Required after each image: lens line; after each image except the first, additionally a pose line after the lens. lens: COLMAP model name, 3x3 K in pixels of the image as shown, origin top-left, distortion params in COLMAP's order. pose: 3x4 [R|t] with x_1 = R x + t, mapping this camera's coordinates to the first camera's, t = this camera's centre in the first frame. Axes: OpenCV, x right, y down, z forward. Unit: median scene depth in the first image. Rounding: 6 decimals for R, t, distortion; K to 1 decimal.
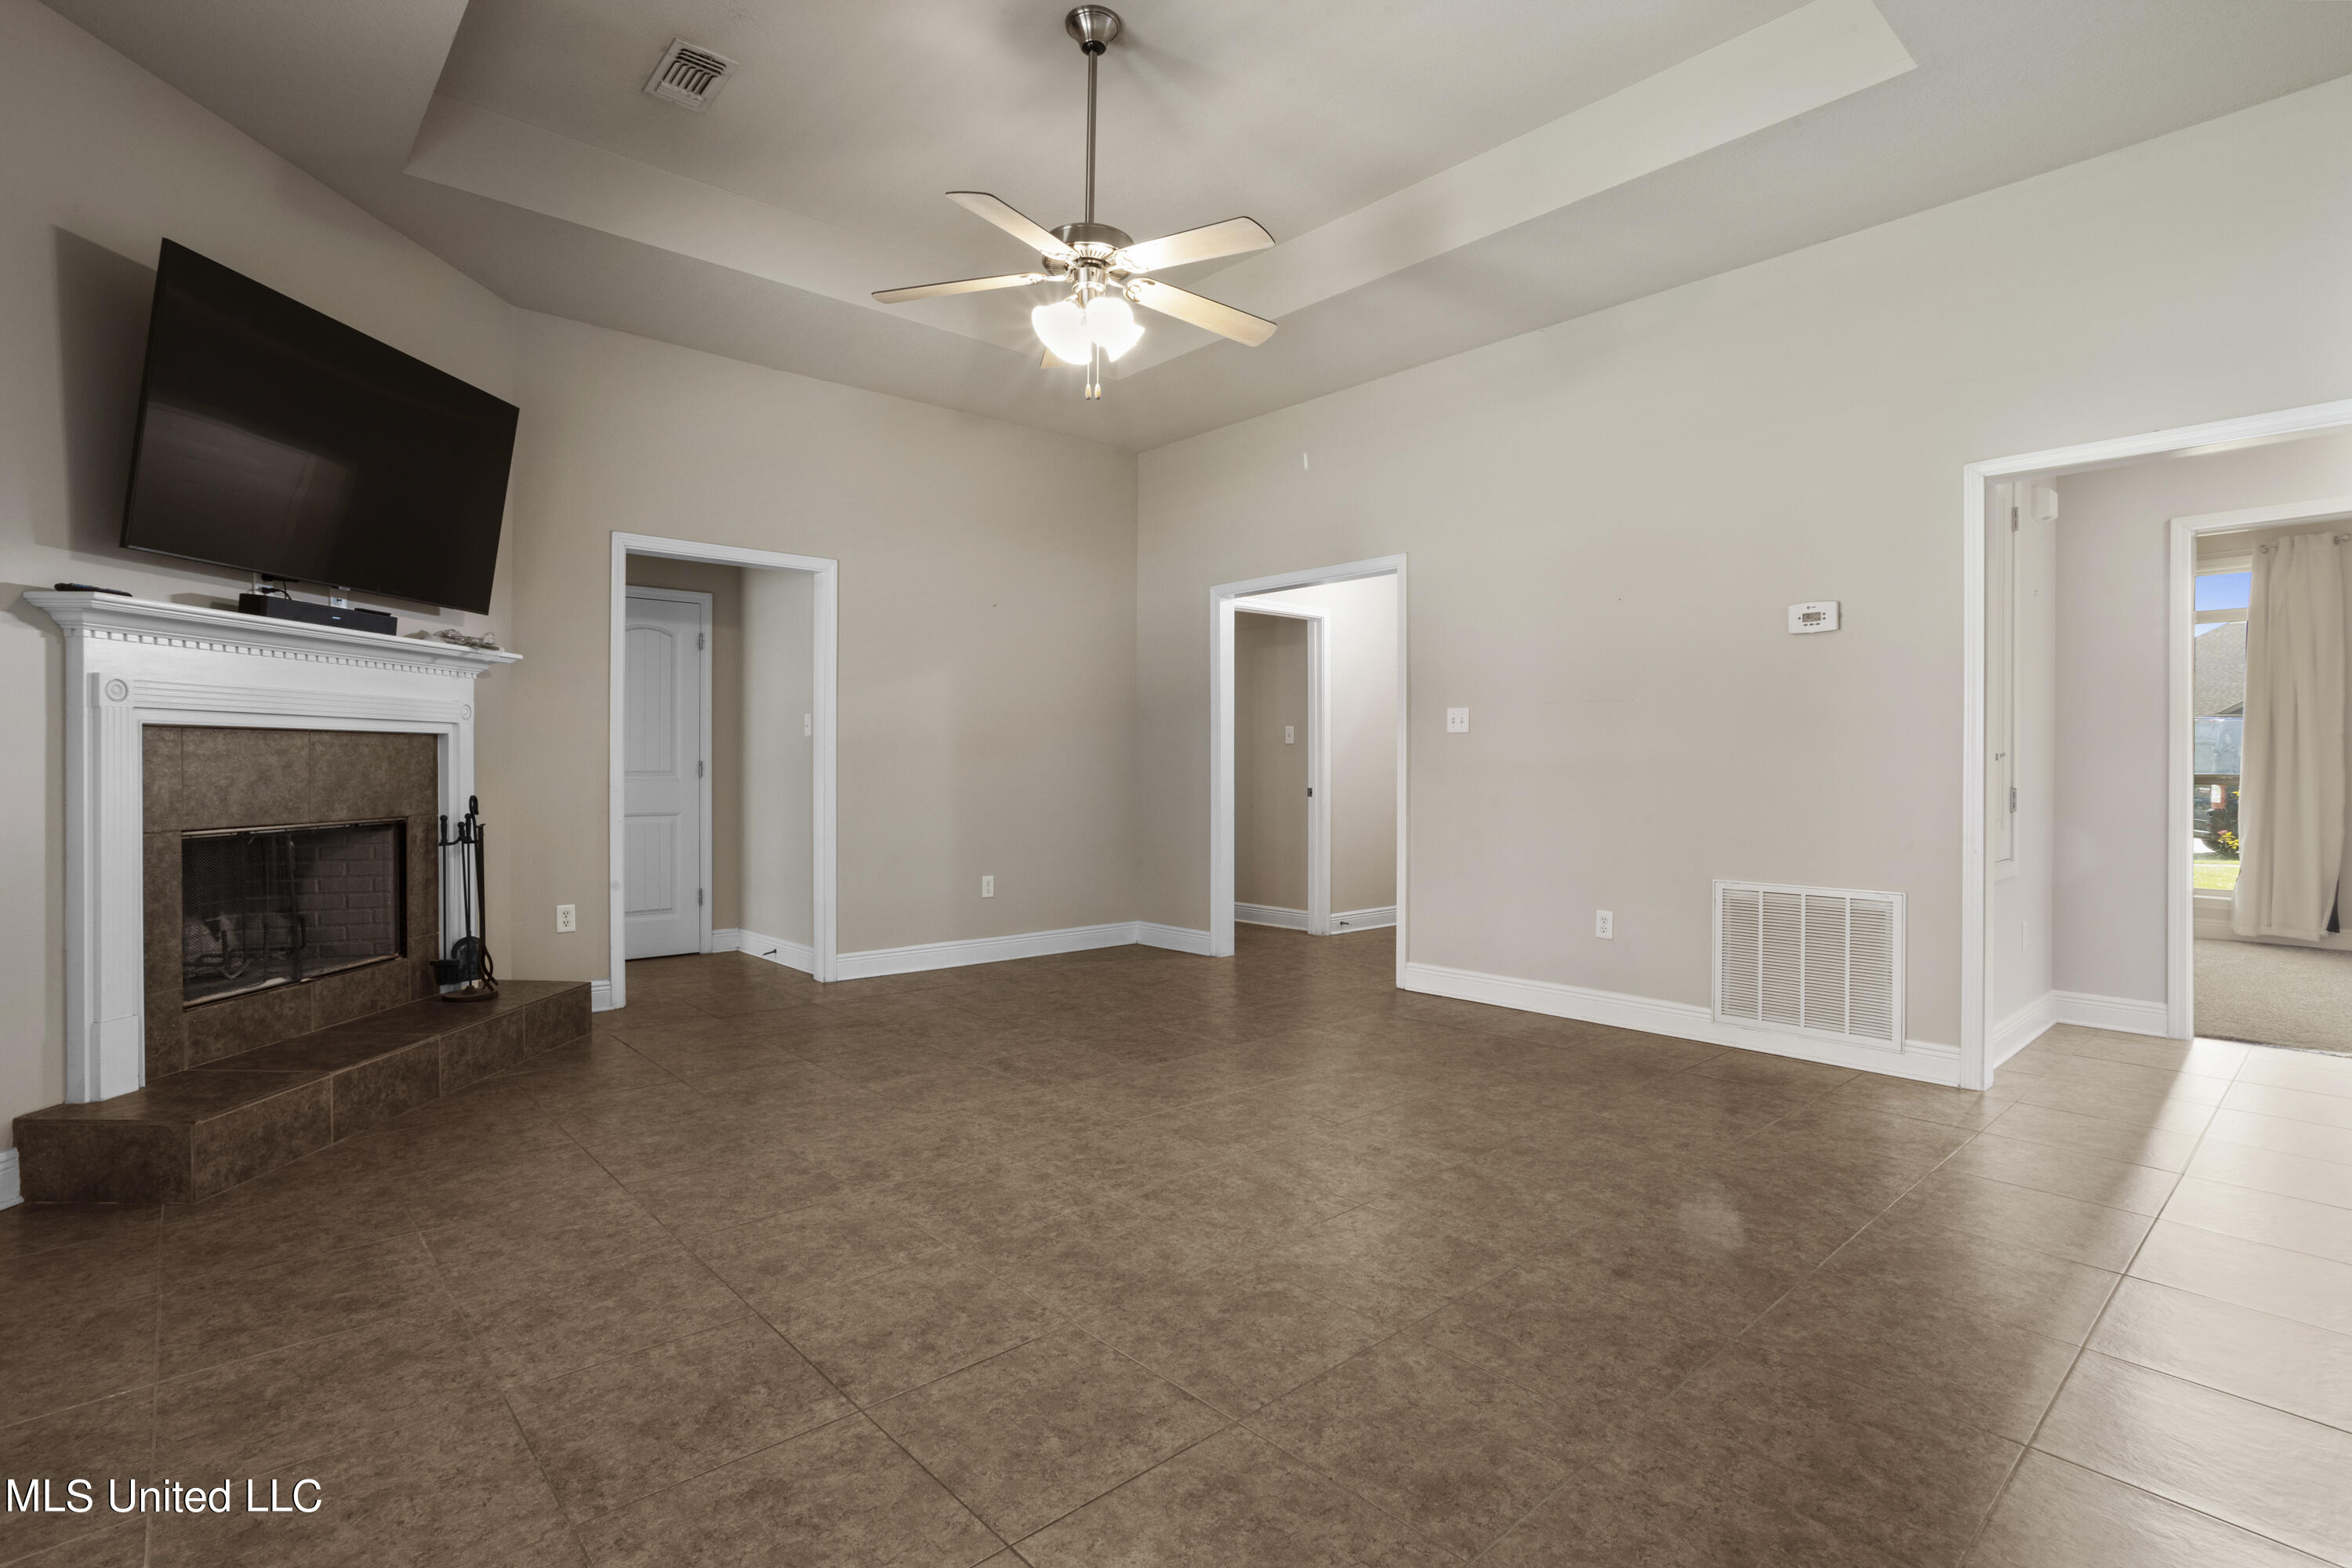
lens RADIAL K [[1144.9, 0, 1171.5], [0, 1144.9, 760.1], [0, 0, 1]] dist [-0.034497, 0.017672]
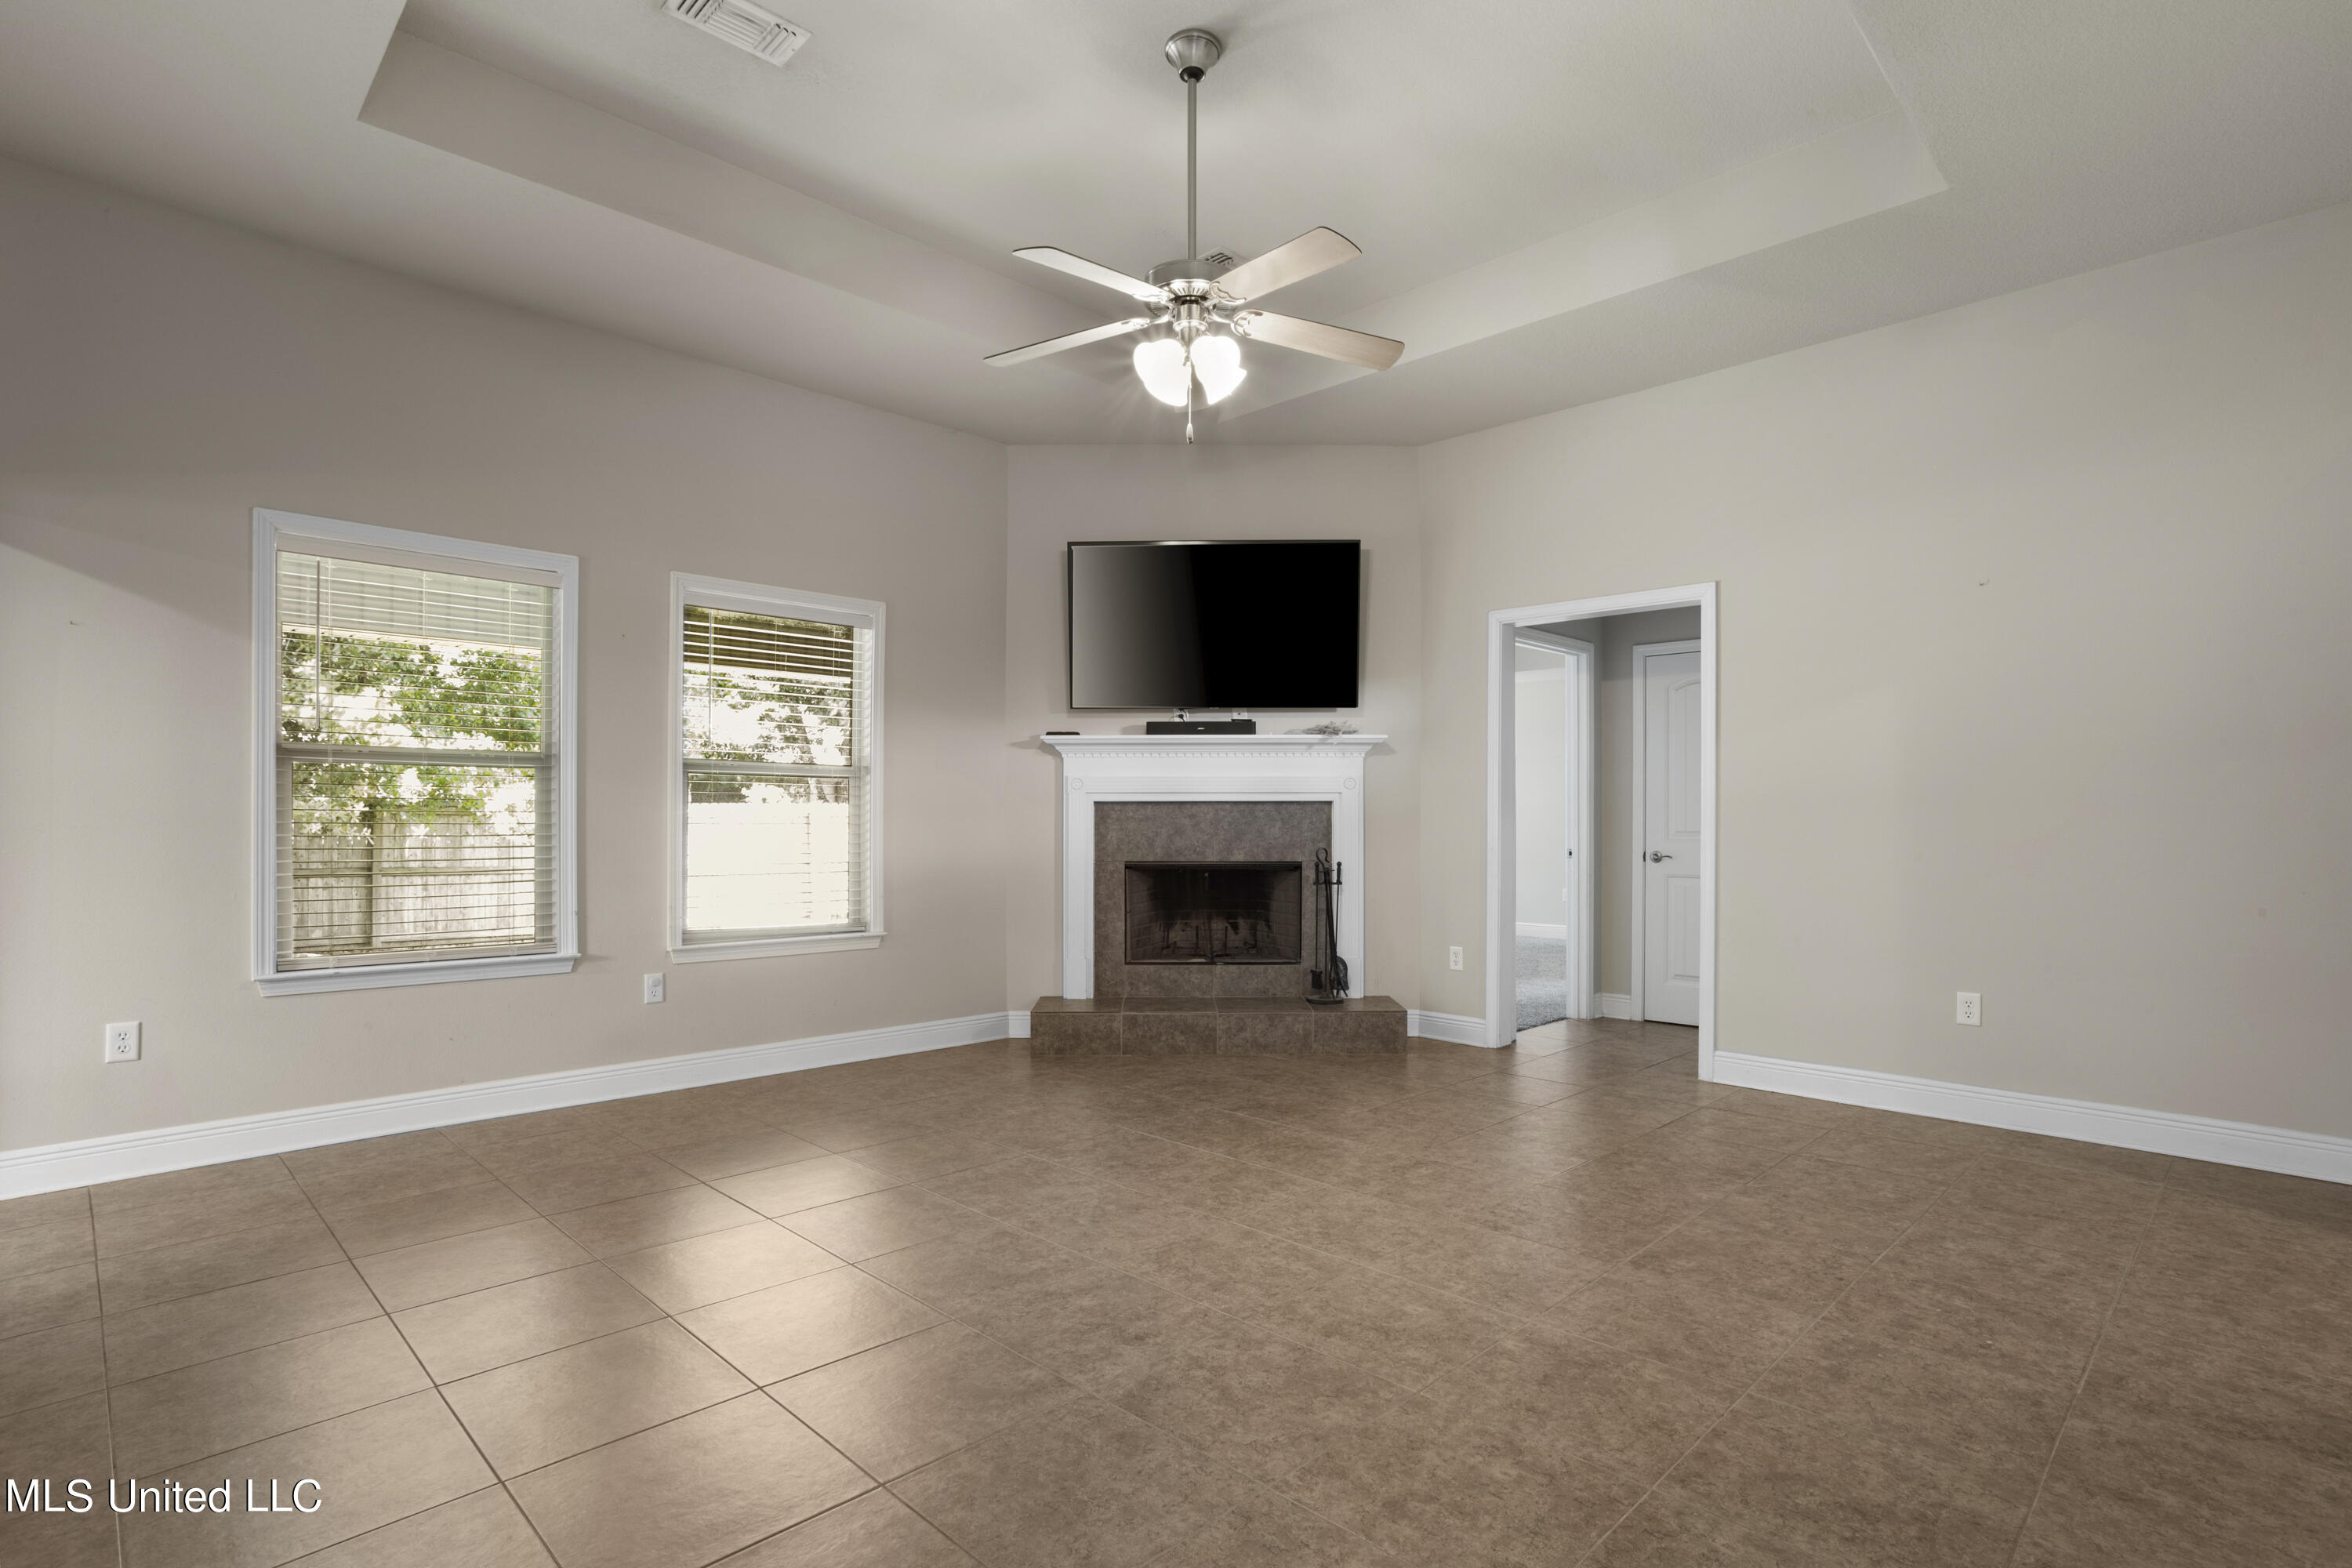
lens RADIAL K [[1144.9, 0, 1150.3], [0, 1144.9, 799.4], [0, 0, 1]] dist [-0.034497, 0.017672]
pose [[0.040757, -0.024395, -0.998871, 0.848800], [0.000009, 0.999702, -0.024415, 0.009125], [0.999169, 0.000987, 0.040745, 0.895179]]
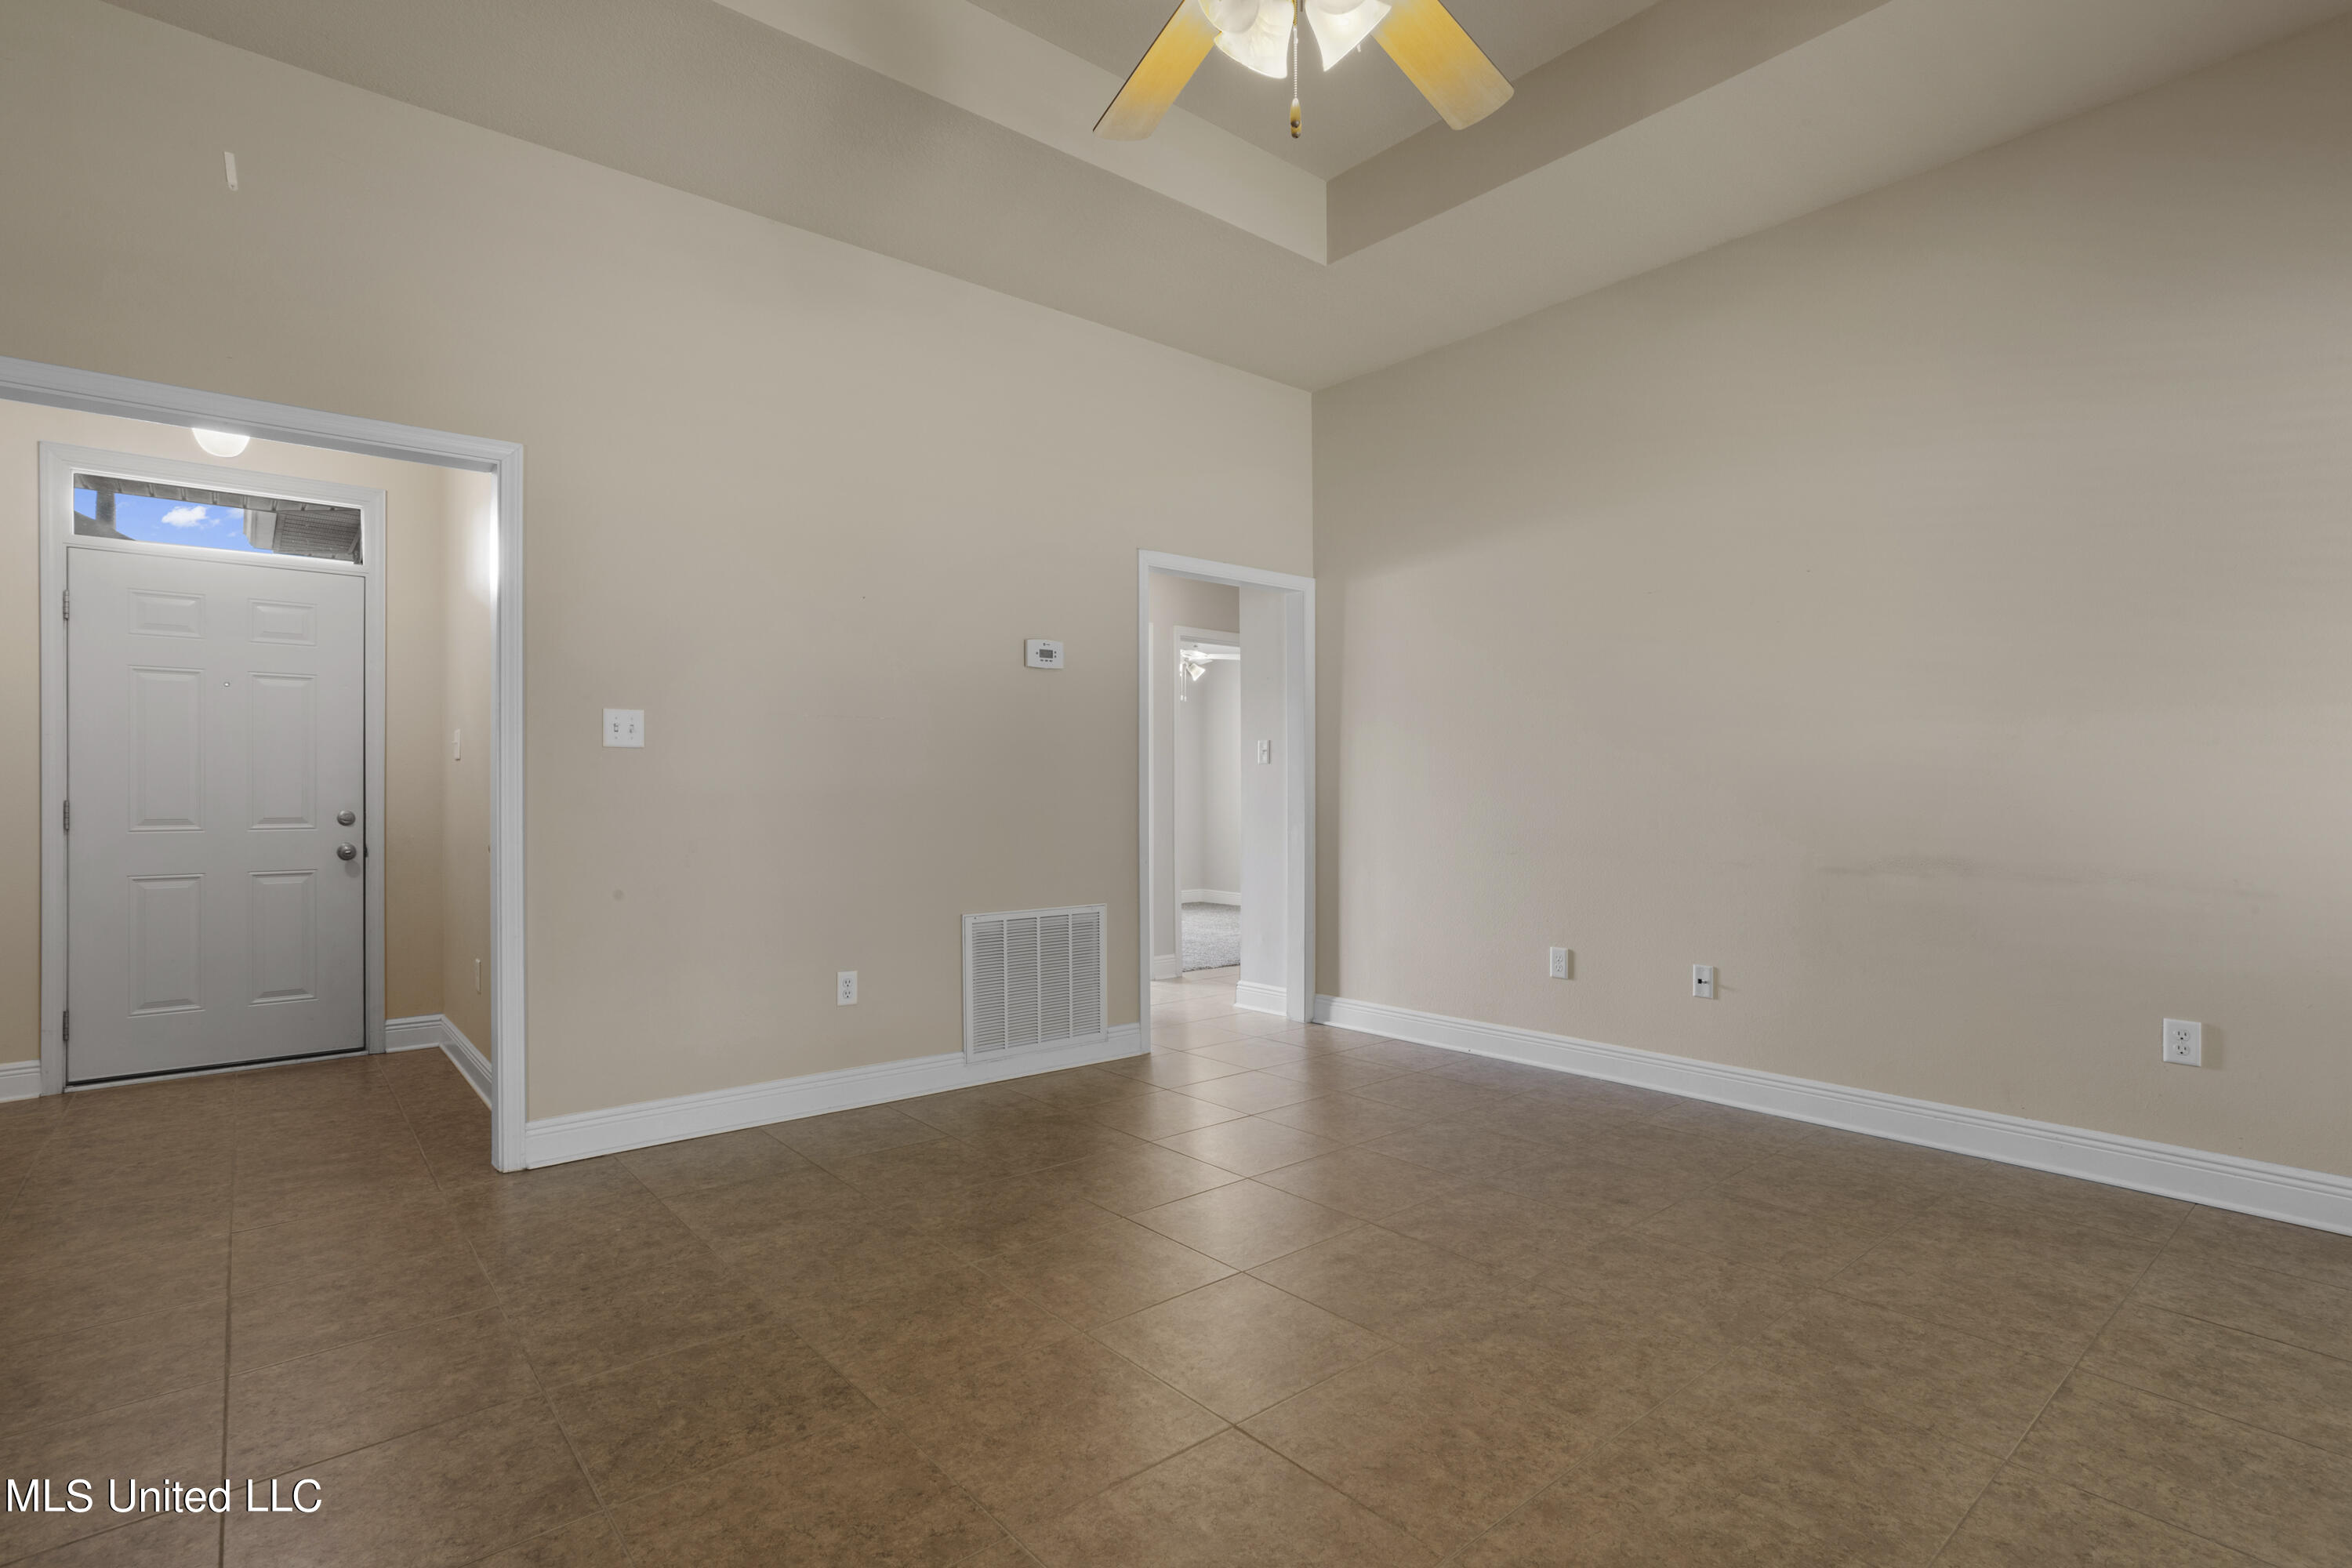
lens RADIAL K [[1144.9, 0, 1158.5], [0, 1144.9, 782.3], [0, 0, 1]] dist [-0.034497, 0.017672]
pose [[0.031826, 0.010600, 0.999437, -0.590103], [0.003939, 0.999935, -0.010731, 0.006914], [-0.999486, 0.004278, 0.031782, 1.009968]]
